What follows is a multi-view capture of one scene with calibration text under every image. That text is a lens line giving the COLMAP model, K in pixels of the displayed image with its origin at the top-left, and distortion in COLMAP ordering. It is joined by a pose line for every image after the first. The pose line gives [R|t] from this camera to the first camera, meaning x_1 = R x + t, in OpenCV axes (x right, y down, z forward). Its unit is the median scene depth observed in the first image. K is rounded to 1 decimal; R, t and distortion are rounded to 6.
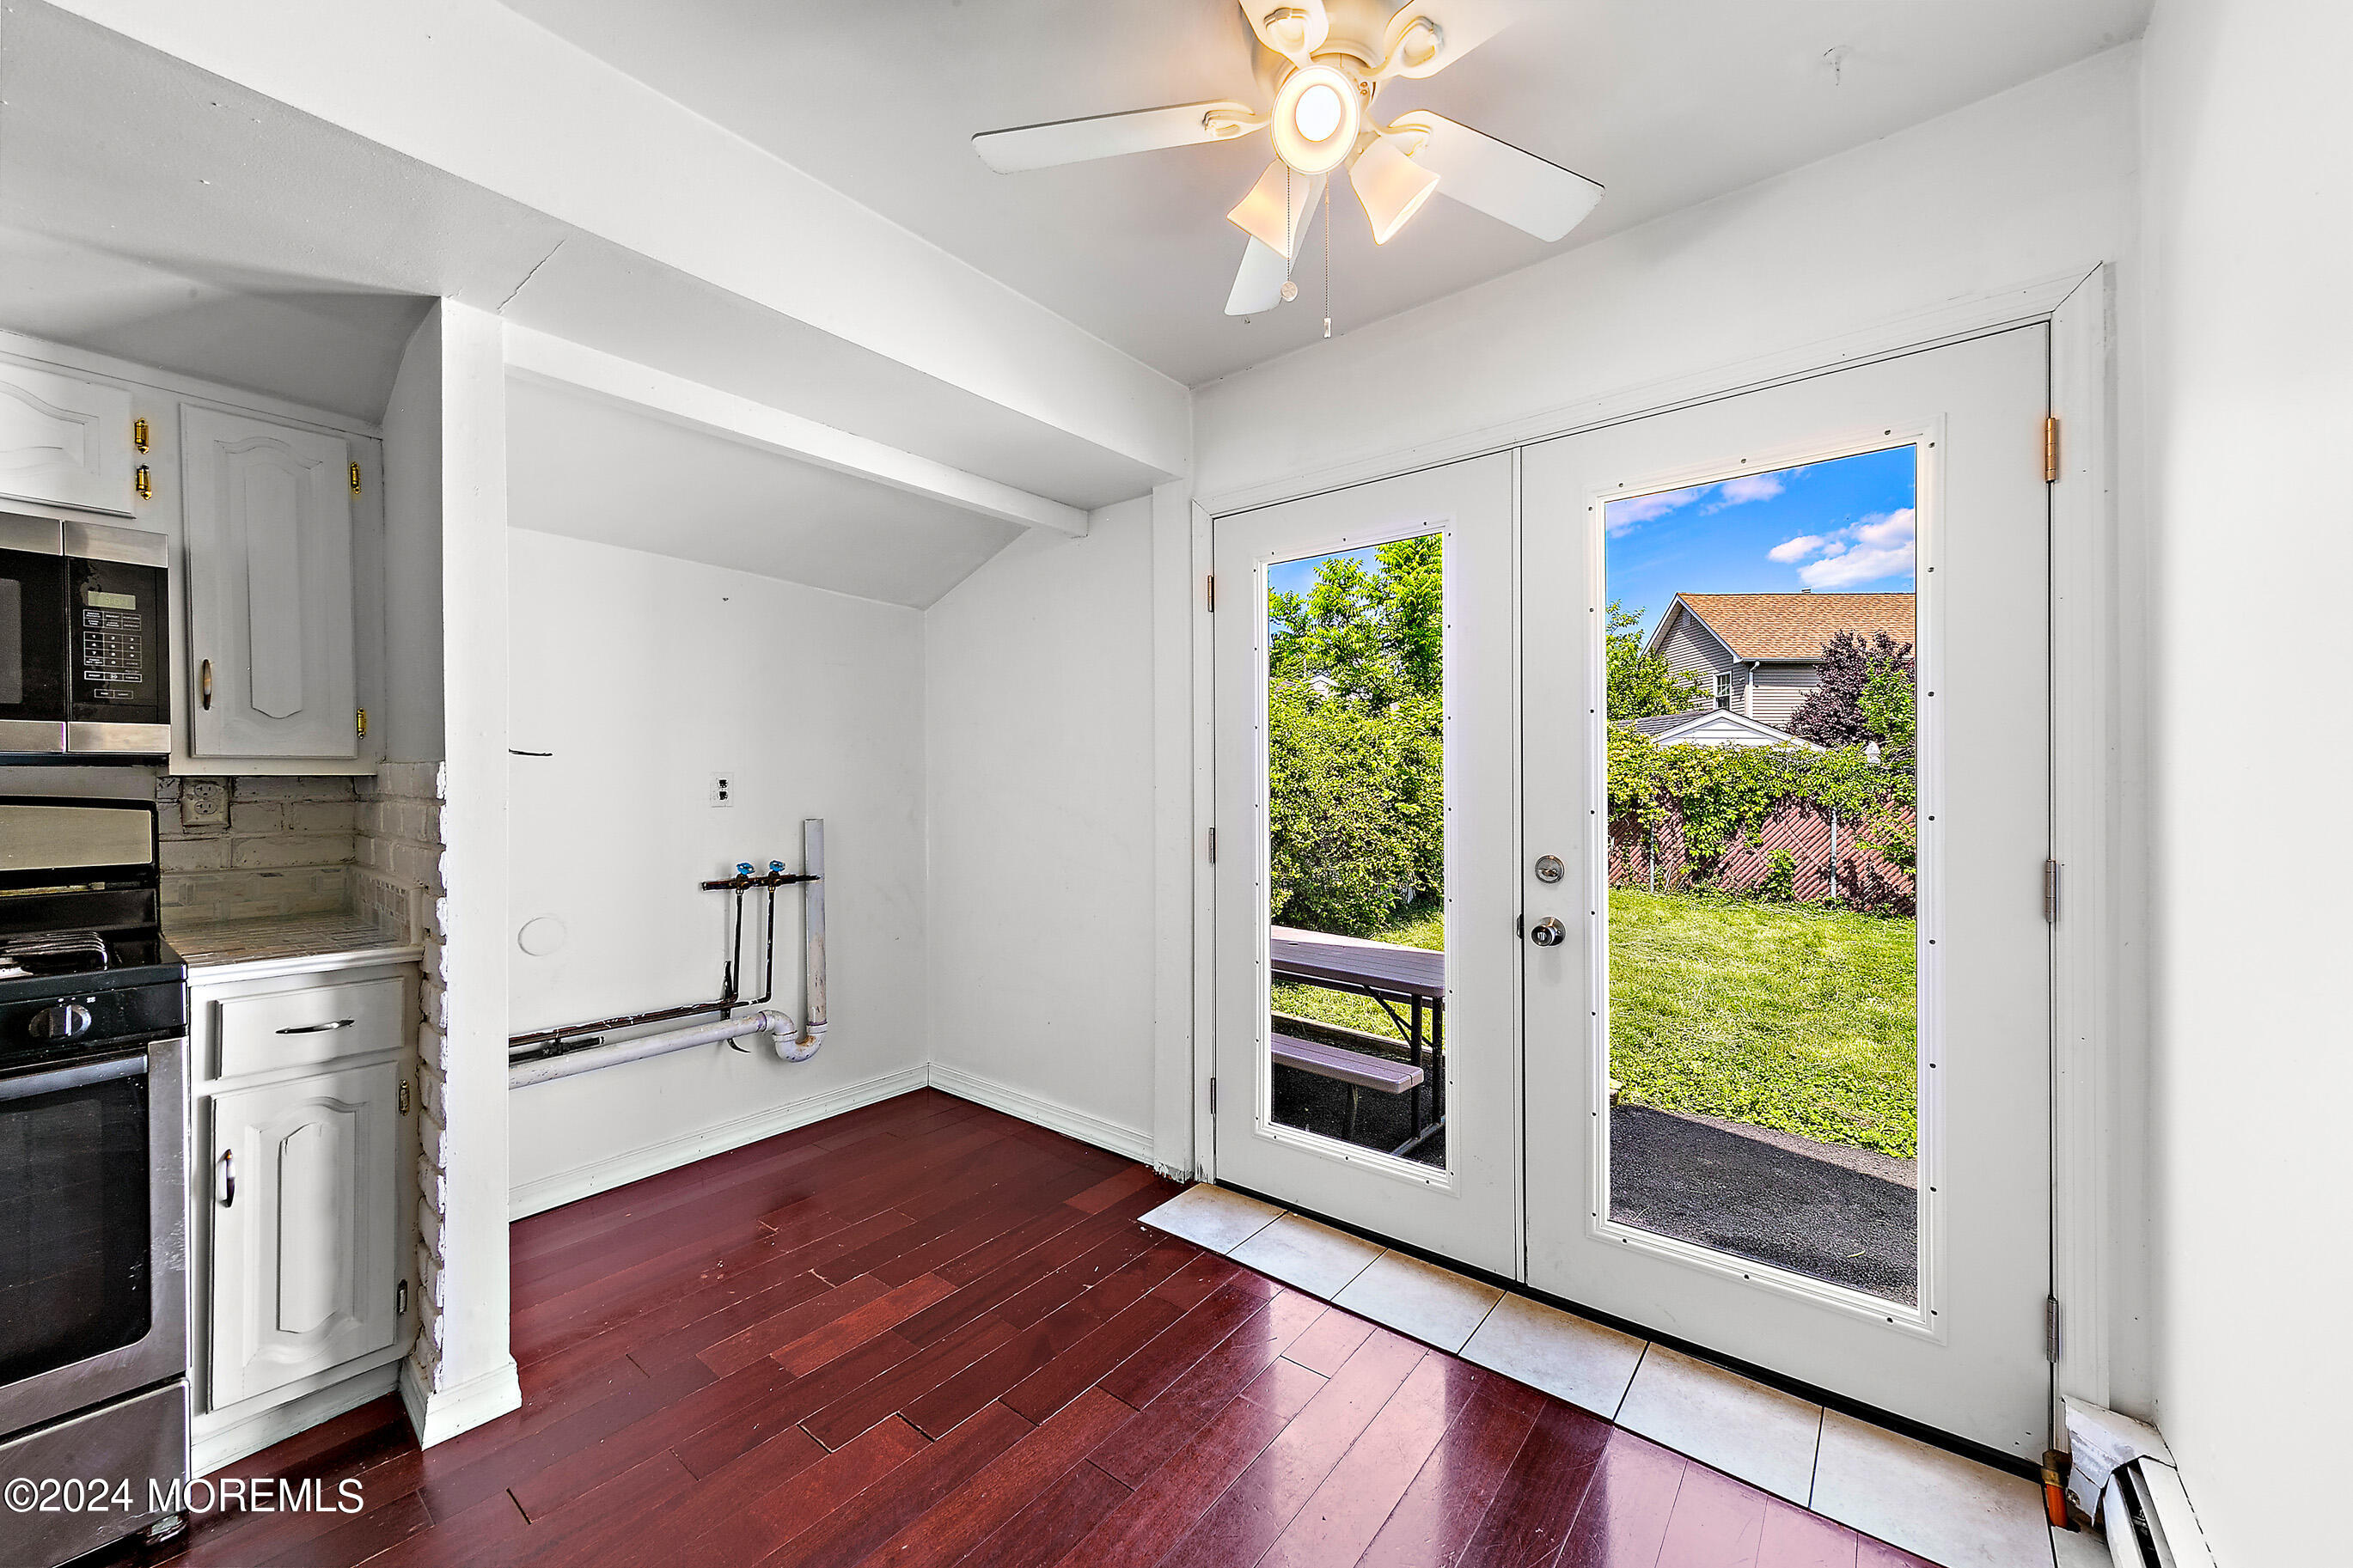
lens RADIAL K [[888.8, 0, 1180.4], [0, 888.8, 783.1], [0, 0, 1]] dist [0.002652, -0.000011]
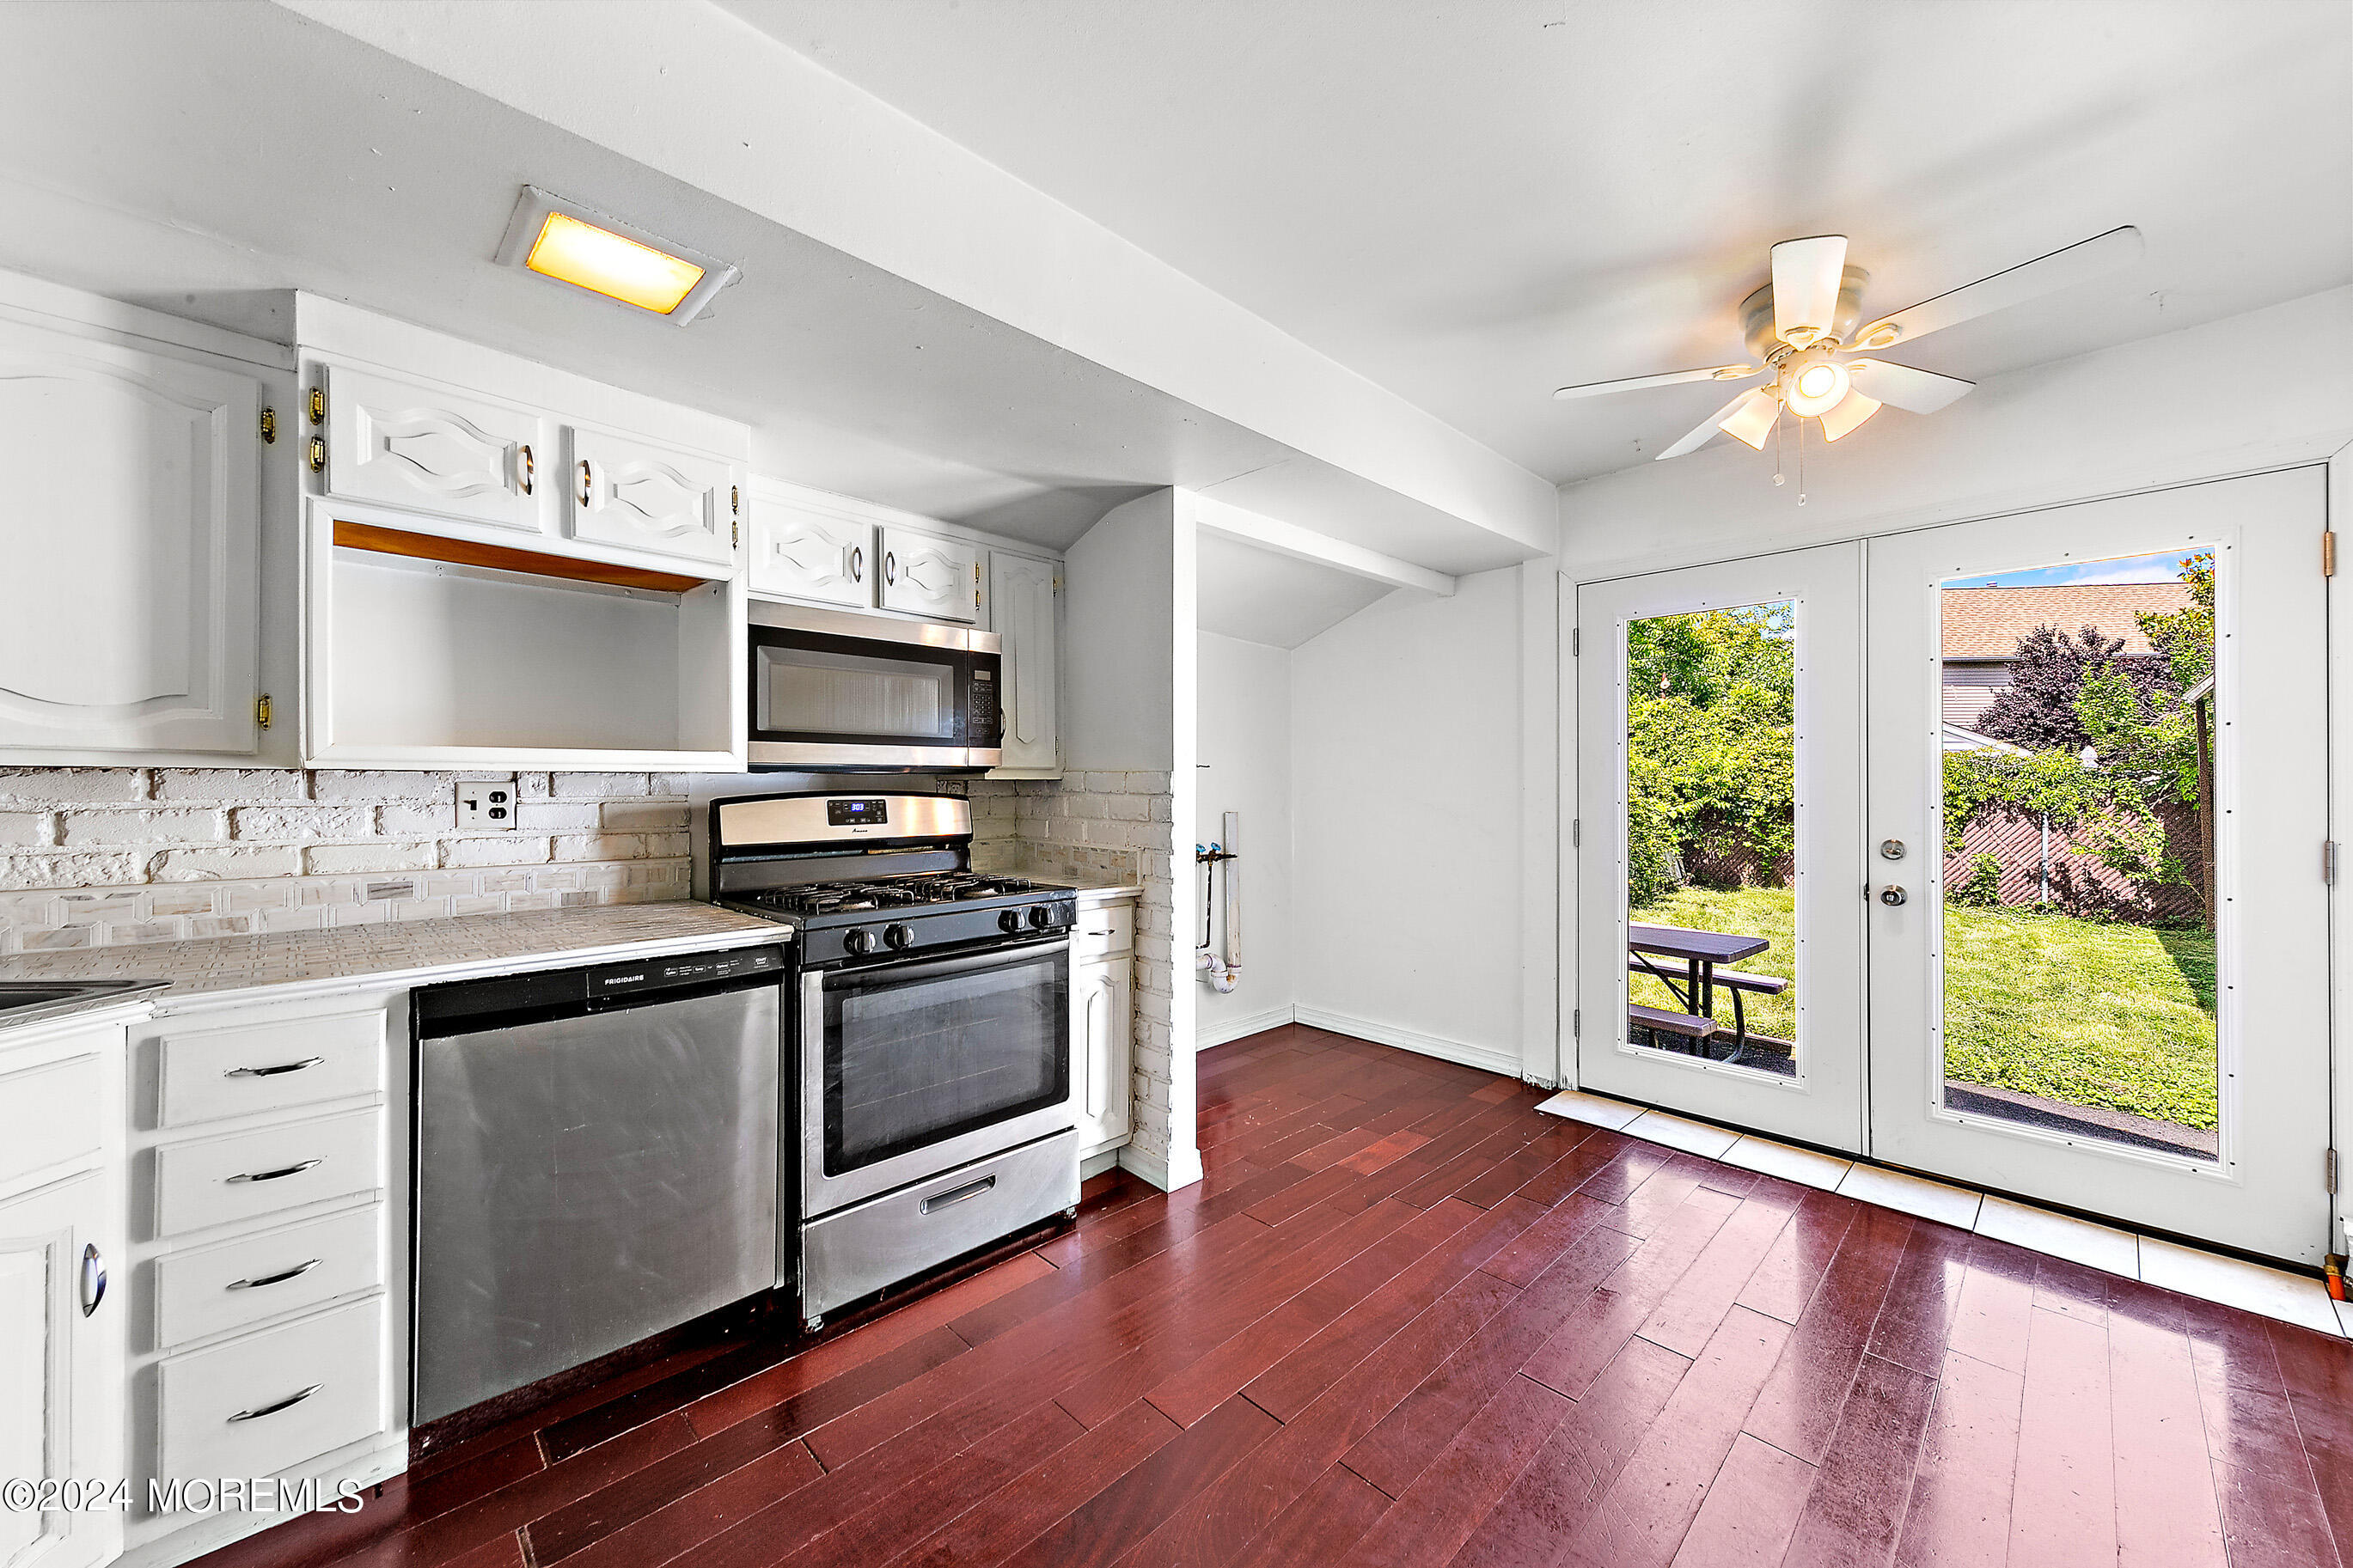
lens RADIAL K [[869.4, 0, 1185.5], [0, 869.4, 782.1], [0, 0, 1]] dist [0.005574, -0.000498]
pose [[0.992054, 0.001626, -0.125801, -0.466717], [-0.002169, 0.999989, -0.004175, 0.001868], [0.125793, 0.004415, 0.992047, -0.437600]]
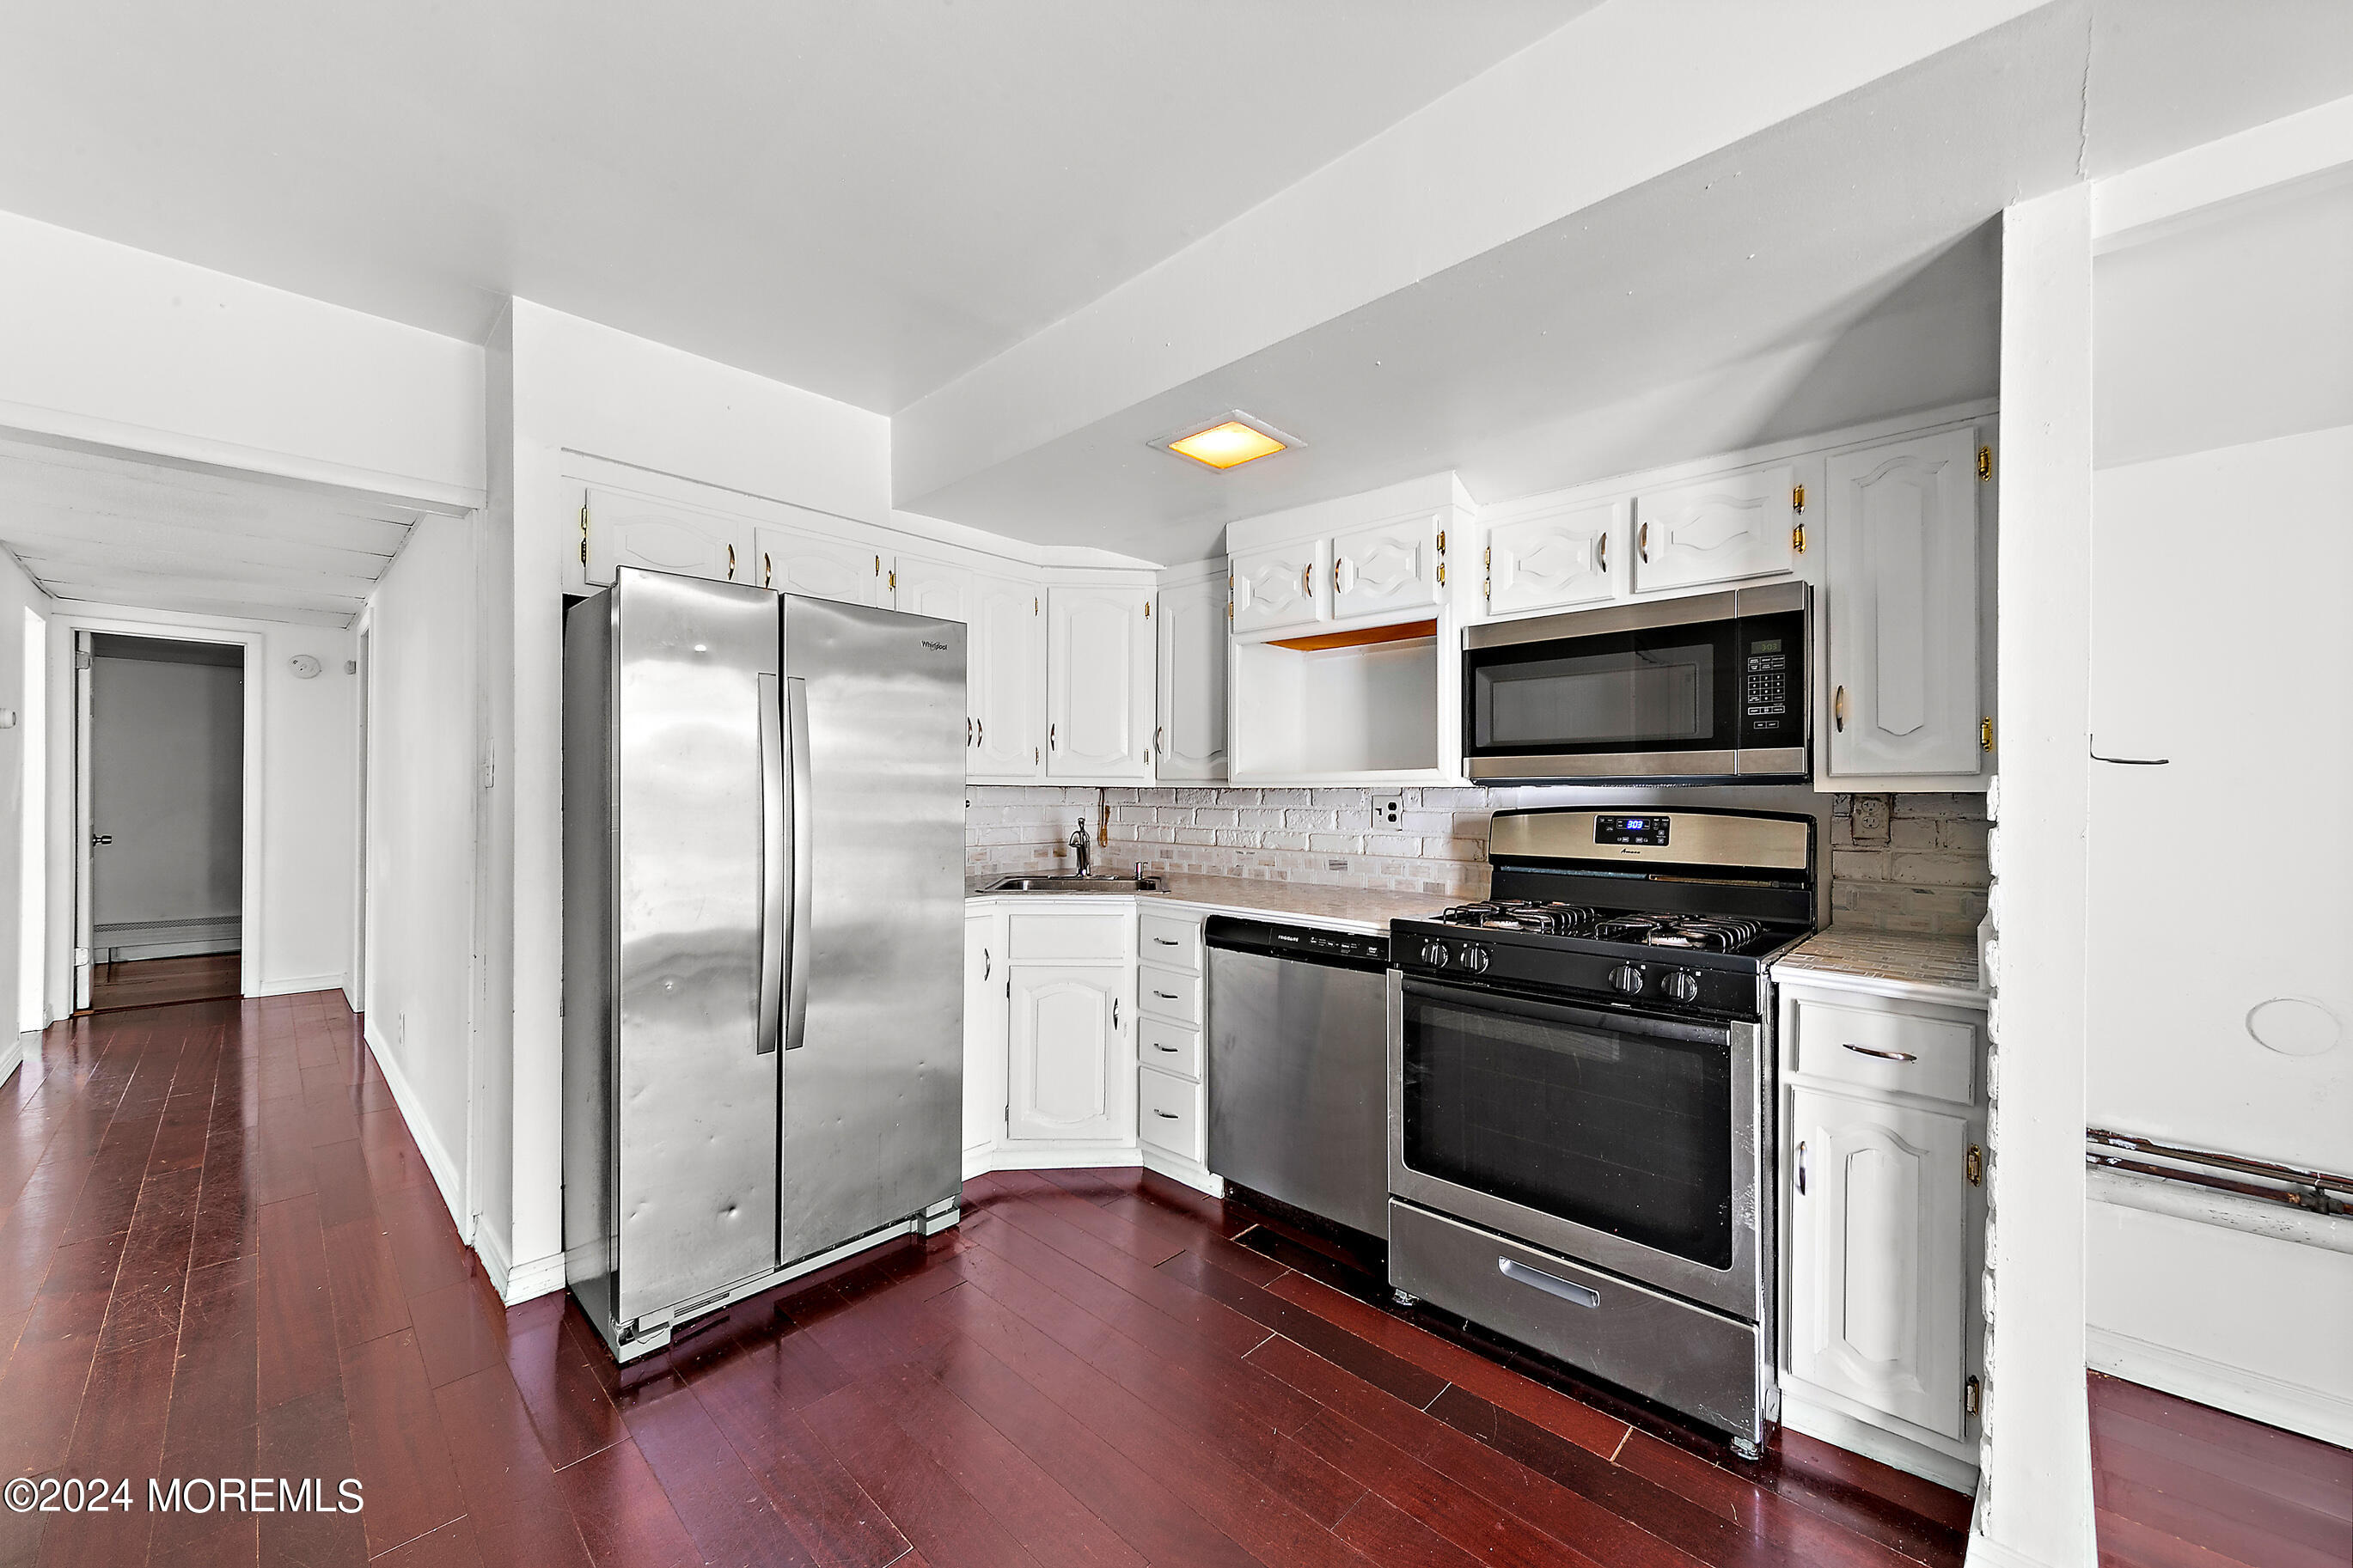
lens RADIAL K [[869.4, 0, 1169.5], [0, 869.4, 796.2], [0, 0, 1]] dist [0.005574, -0.000498]
pose [[-0.089019, 0.003243, -0.996025, 0.031802], [-0.005377, 0.999979, 0.003737, -0.002929], [0.996015, 0.005688, -0.089000, 0.234793]]
